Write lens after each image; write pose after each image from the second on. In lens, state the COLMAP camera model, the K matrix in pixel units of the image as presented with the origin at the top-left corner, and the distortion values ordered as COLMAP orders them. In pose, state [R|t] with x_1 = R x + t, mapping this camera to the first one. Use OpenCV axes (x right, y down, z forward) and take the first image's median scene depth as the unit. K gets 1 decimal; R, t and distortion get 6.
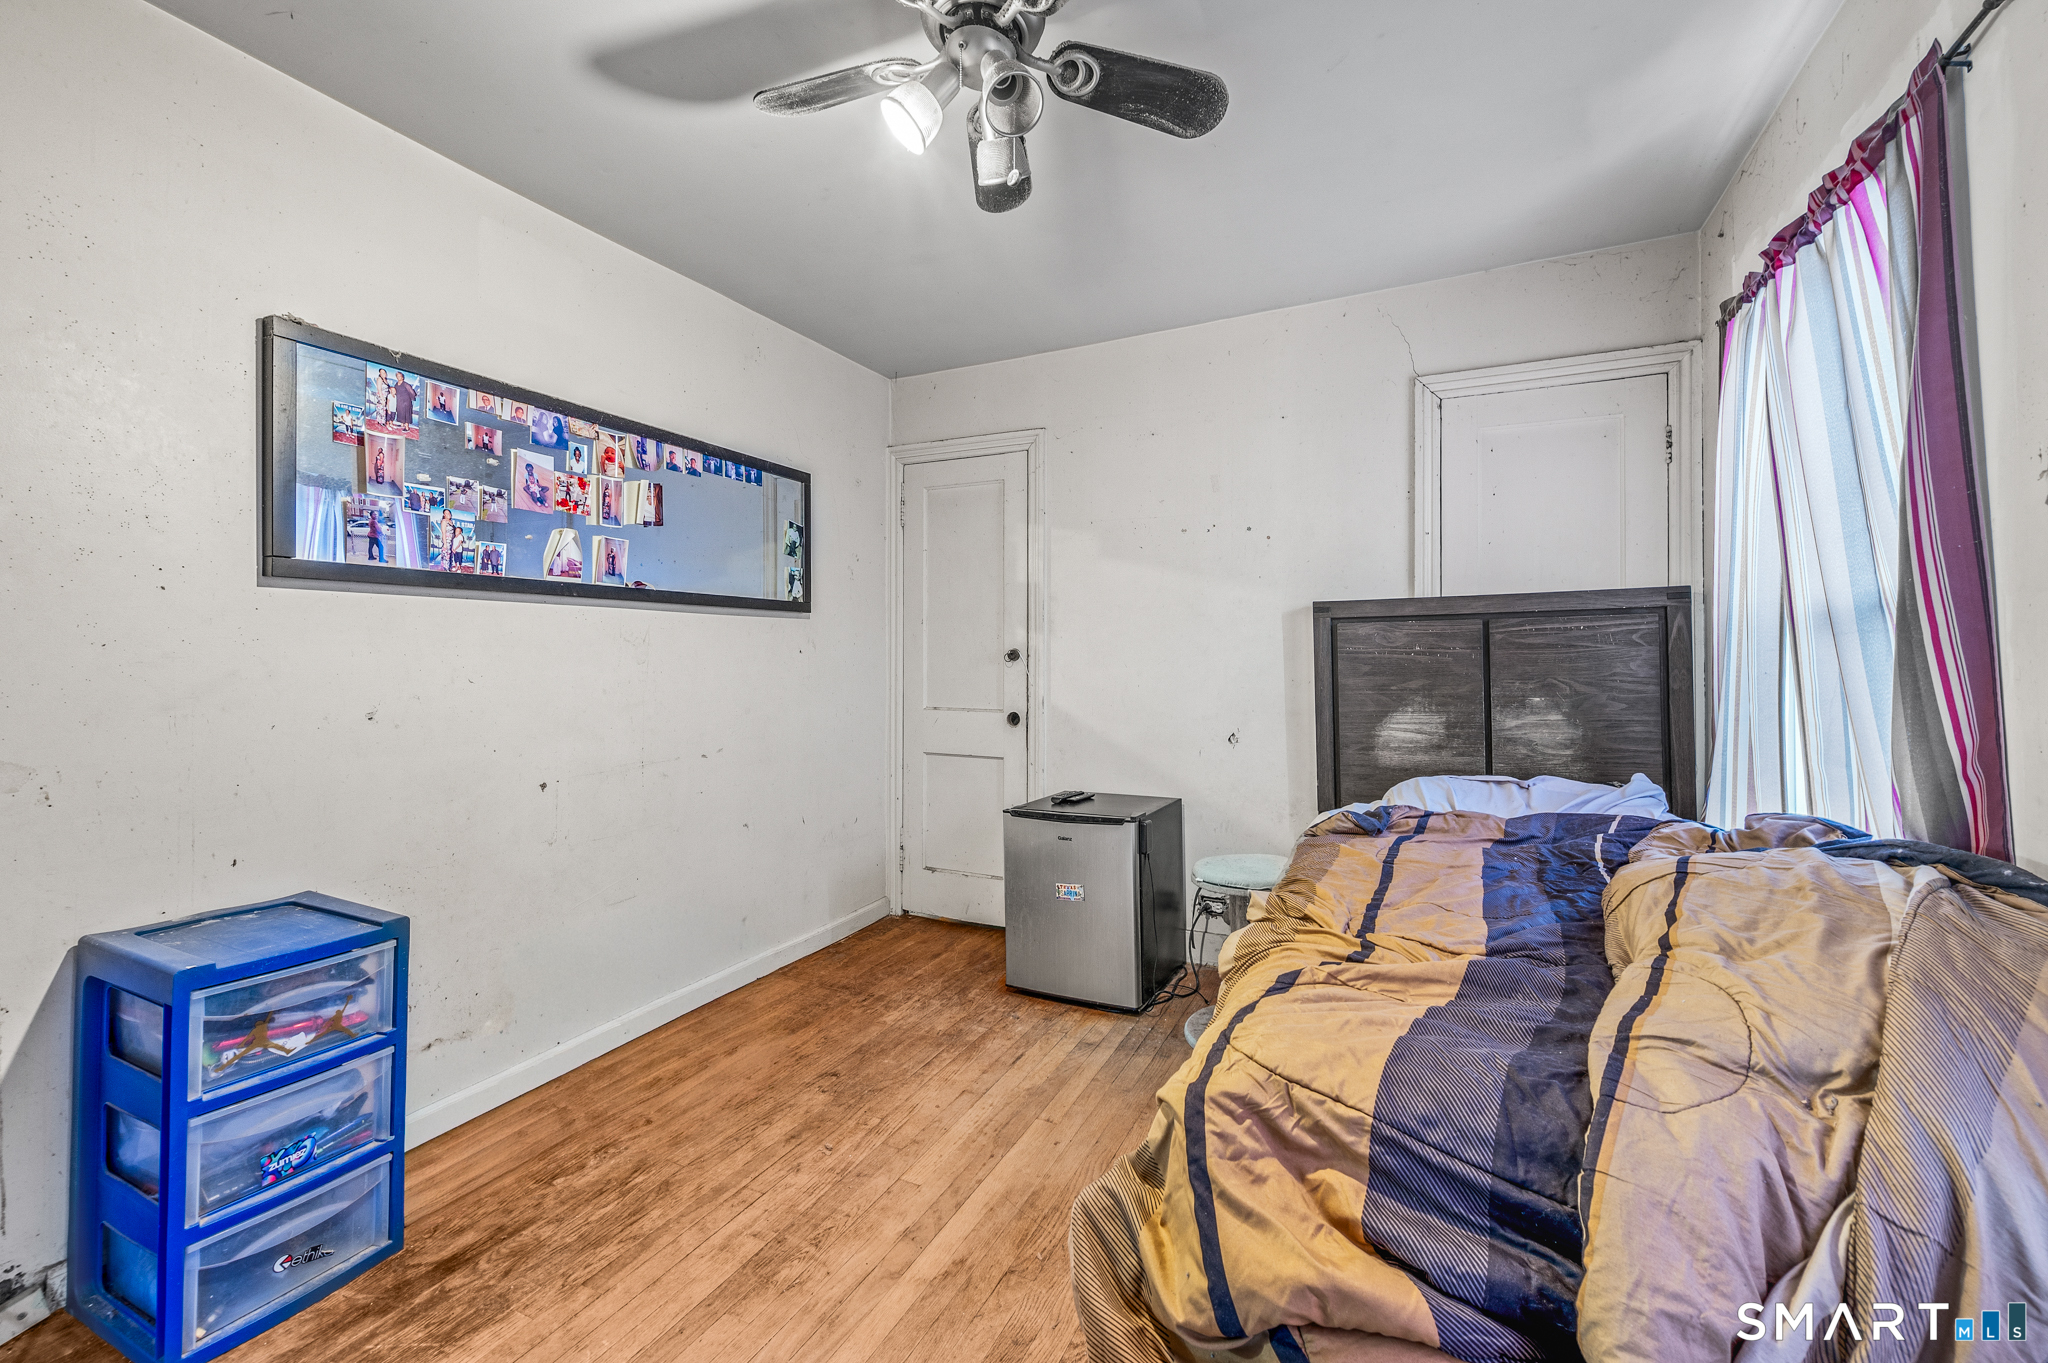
lens RADIAL K [[816.2, 0, 1064.0], [0, 816.2, 649.2], [0, 0, 1]] dist [-0.002598, 0.001021]
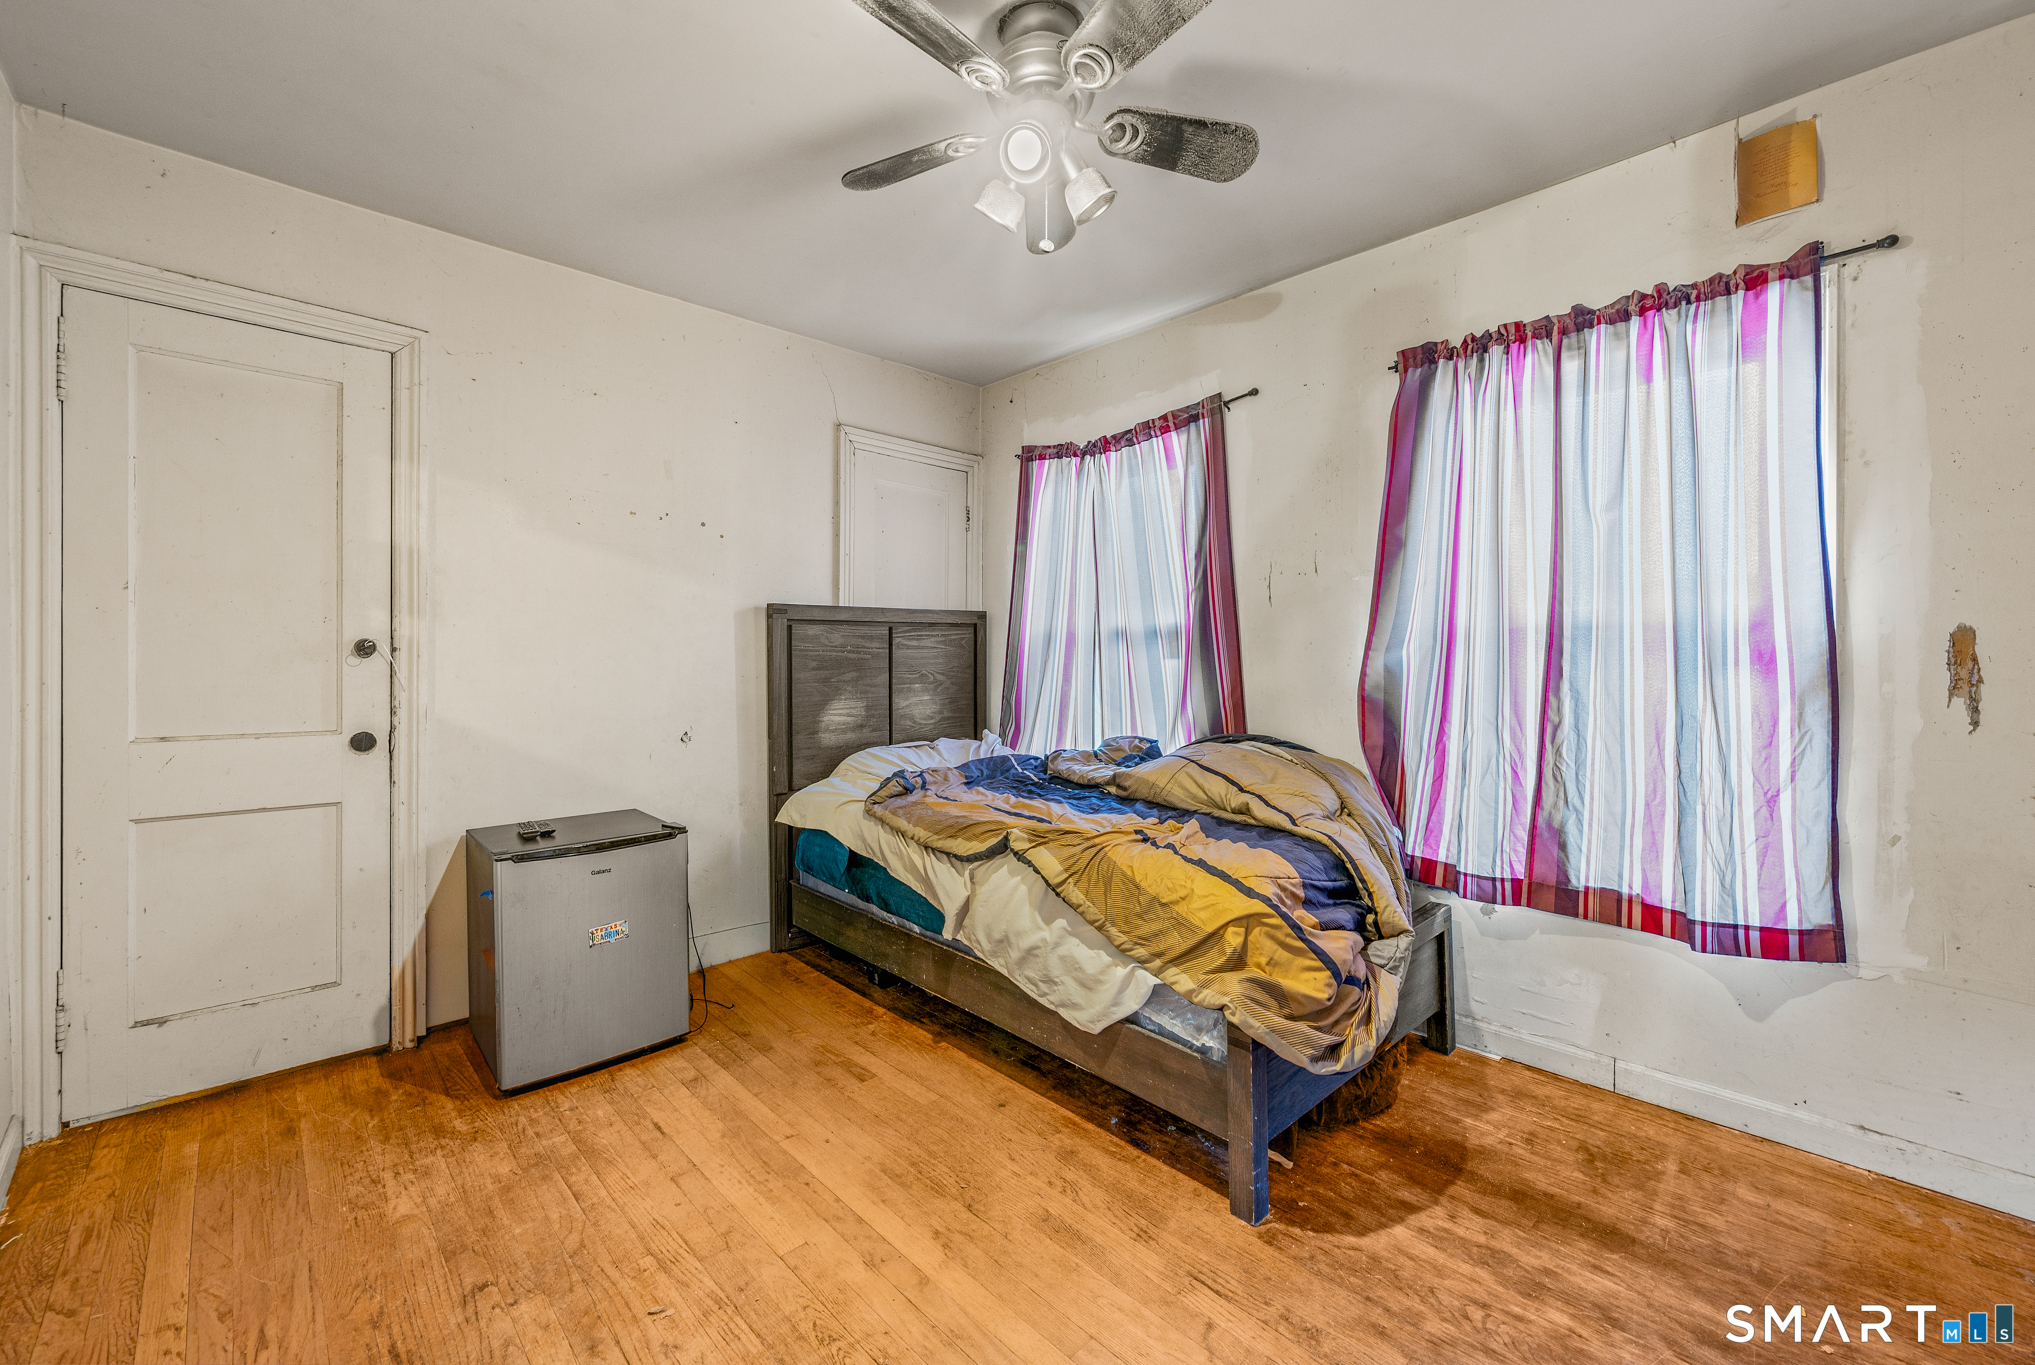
lens RADIAL K [[809.1, 0, 1013.2], [0, 809.1, 662.5], [0, 0, 1]] dist [-0.002143, -0.000299]
pose [[0.373586, -0.002158, 0.927593, -0.598228], [-0.012379, 0.999897, 0.007311, 0.009540], [-0.927513, -0.014214, 0.373520, 0.308103]]
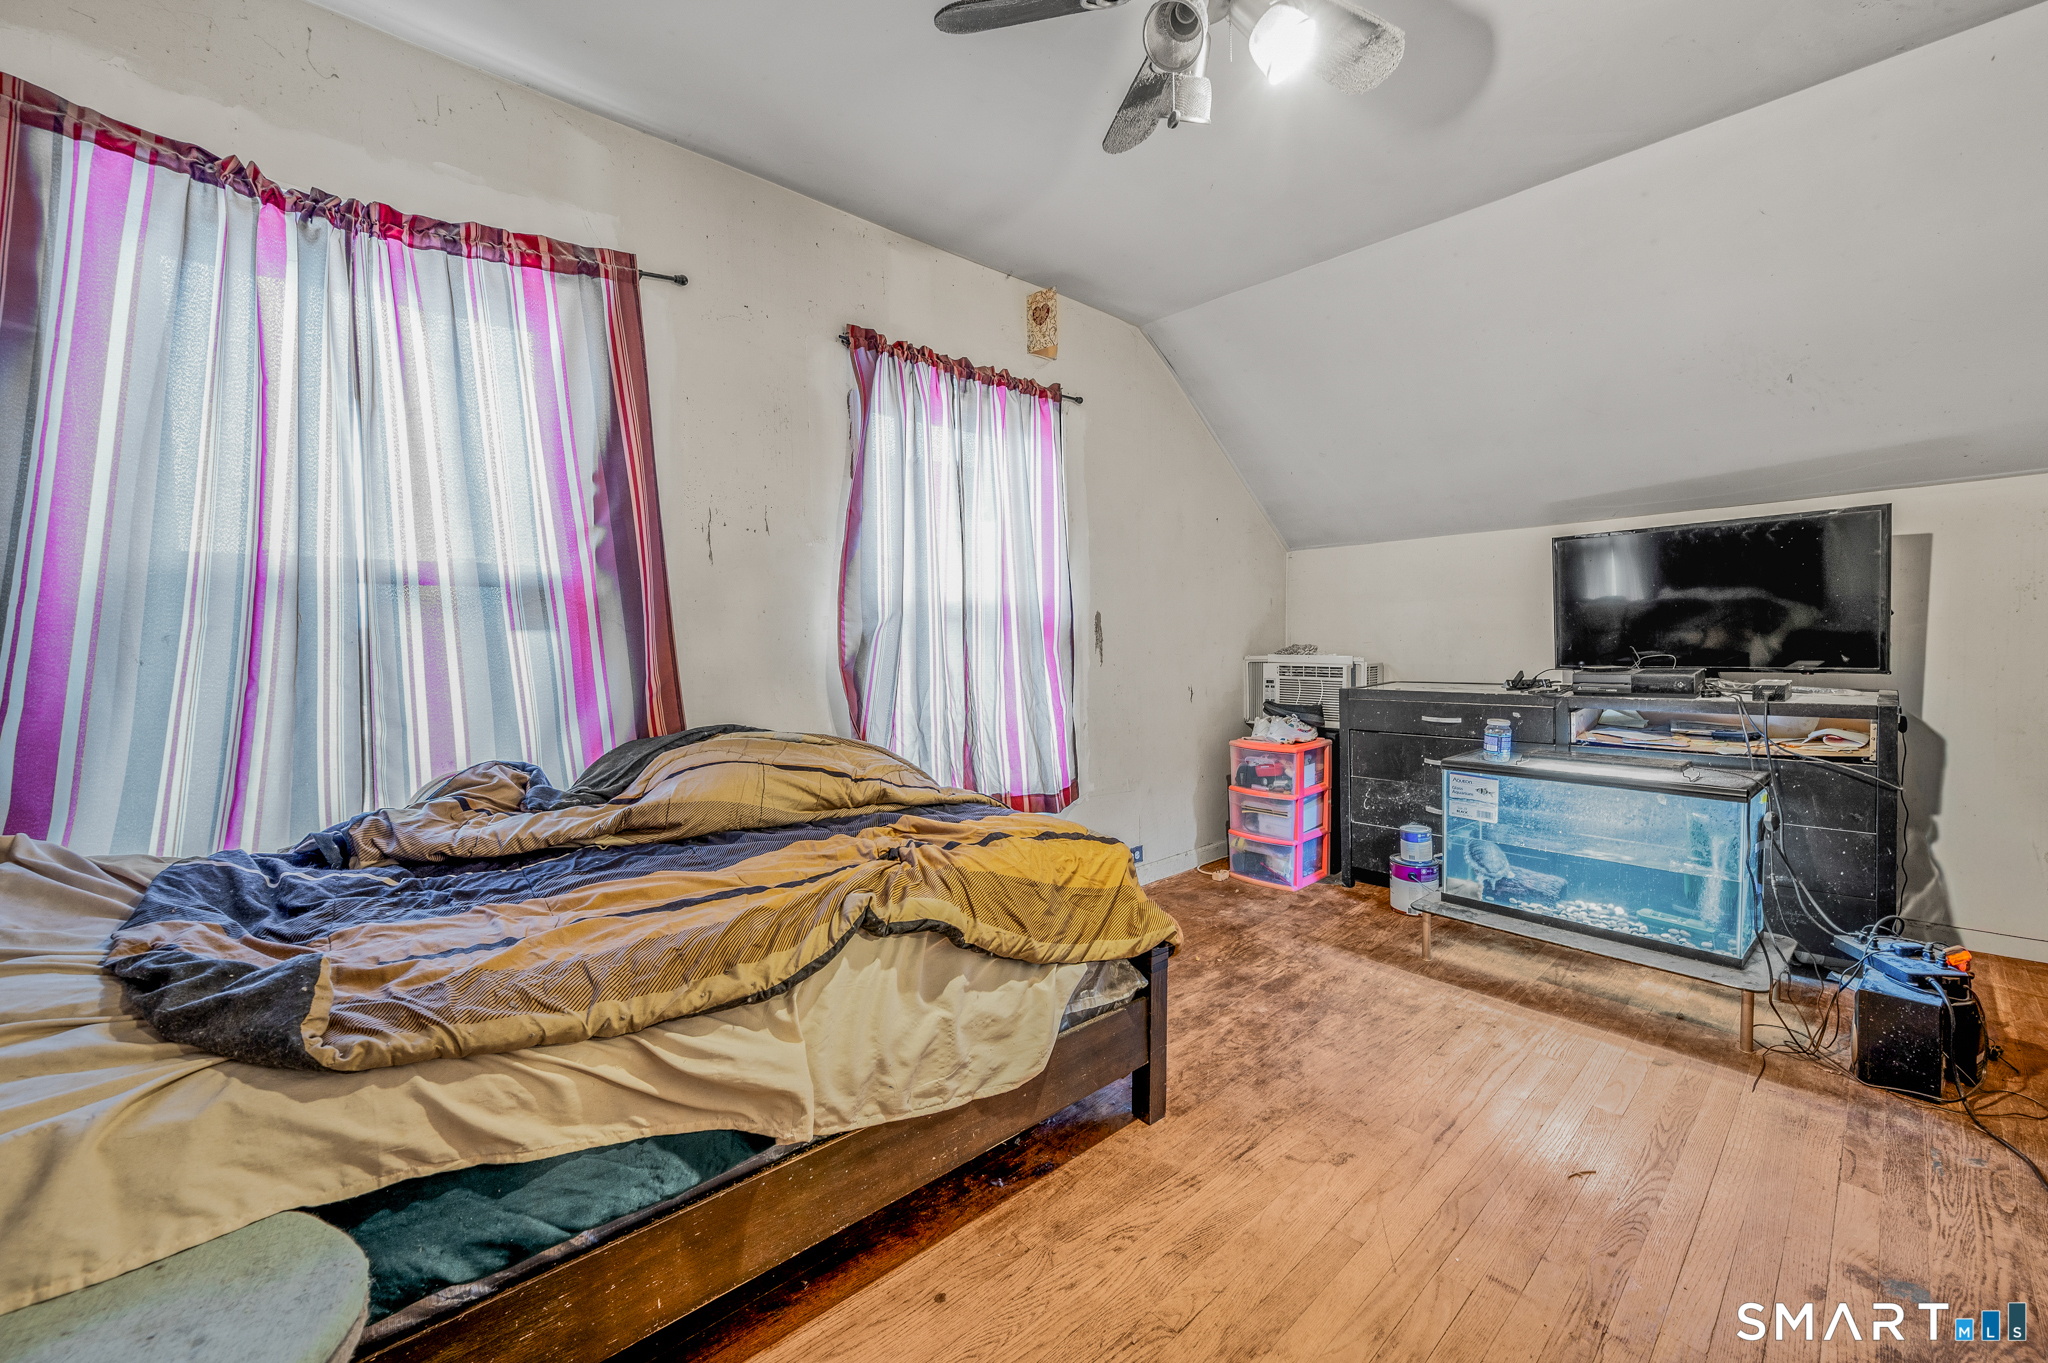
lens RADIAL K [[816.2, 0, 1021.2], [0, 816.2, 675.9], [0, 0, 1]] dist [-0.002598, 0.001021]
pose [[-0.918566, -0.000614, 0.395268, -0.143527], [0.012607, 0.999445, 0.030849, 0.032953], [-0.395067, 0.033320, -0.918048, 1.024313]]
